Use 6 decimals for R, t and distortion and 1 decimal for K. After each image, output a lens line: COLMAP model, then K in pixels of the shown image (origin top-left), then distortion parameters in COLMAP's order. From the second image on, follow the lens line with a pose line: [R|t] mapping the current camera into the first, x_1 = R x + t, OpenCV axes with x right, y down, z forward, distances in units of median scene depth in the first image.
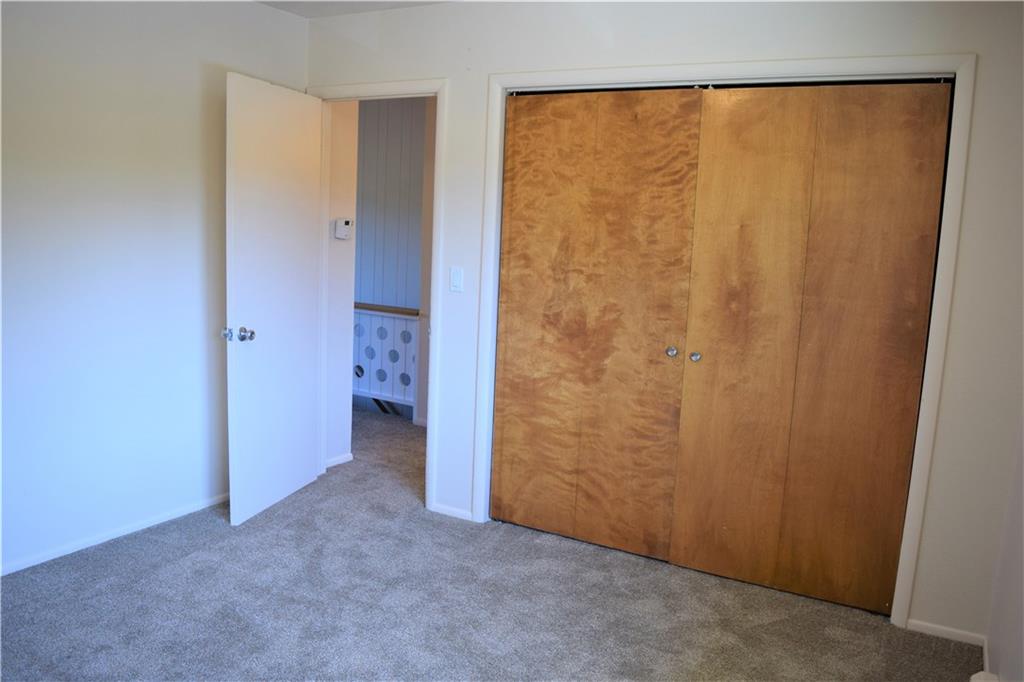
lens RADIAL K [[803.1, 0, 512.0], [0, 803.1, 341.0], [0, 0, 1]] dist [-0.096984, 0.022646]
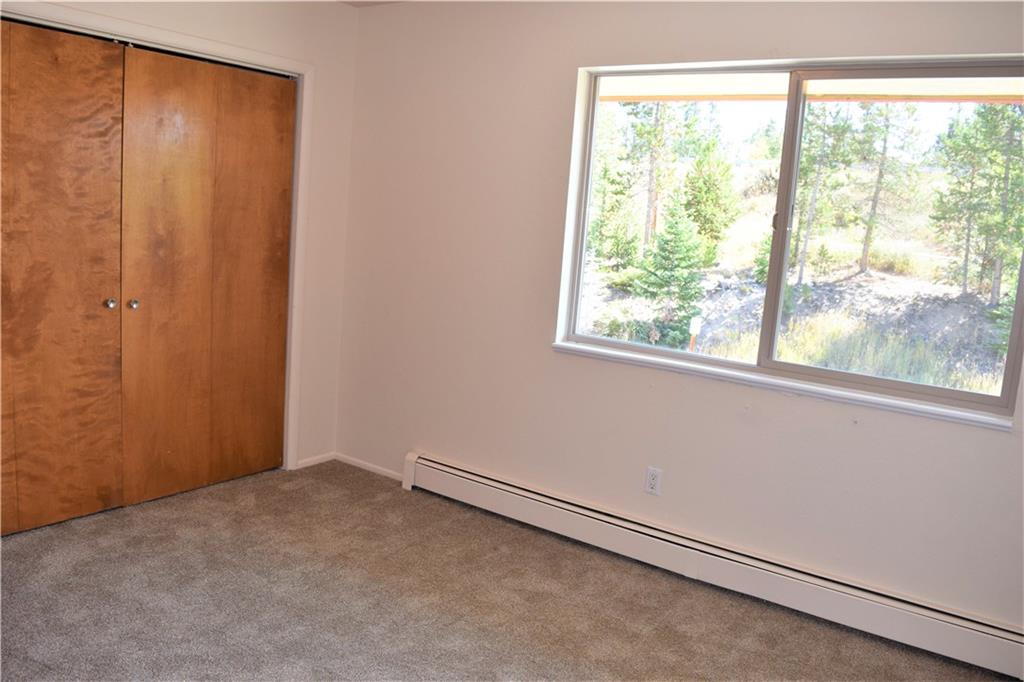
lens RADIAL K [[803.1, 0, 512.0], [0, 803.1, 341.0], [0, 0, 1]] dist [-0.096984, 0.022646]
pose [[0.098375, -0.191823, 0.976487, -0.734128], [0.071689, 0.980063, 0.185304, -0.087964], [-0.992564, 0.051775, 0.110165, 0.389157]]
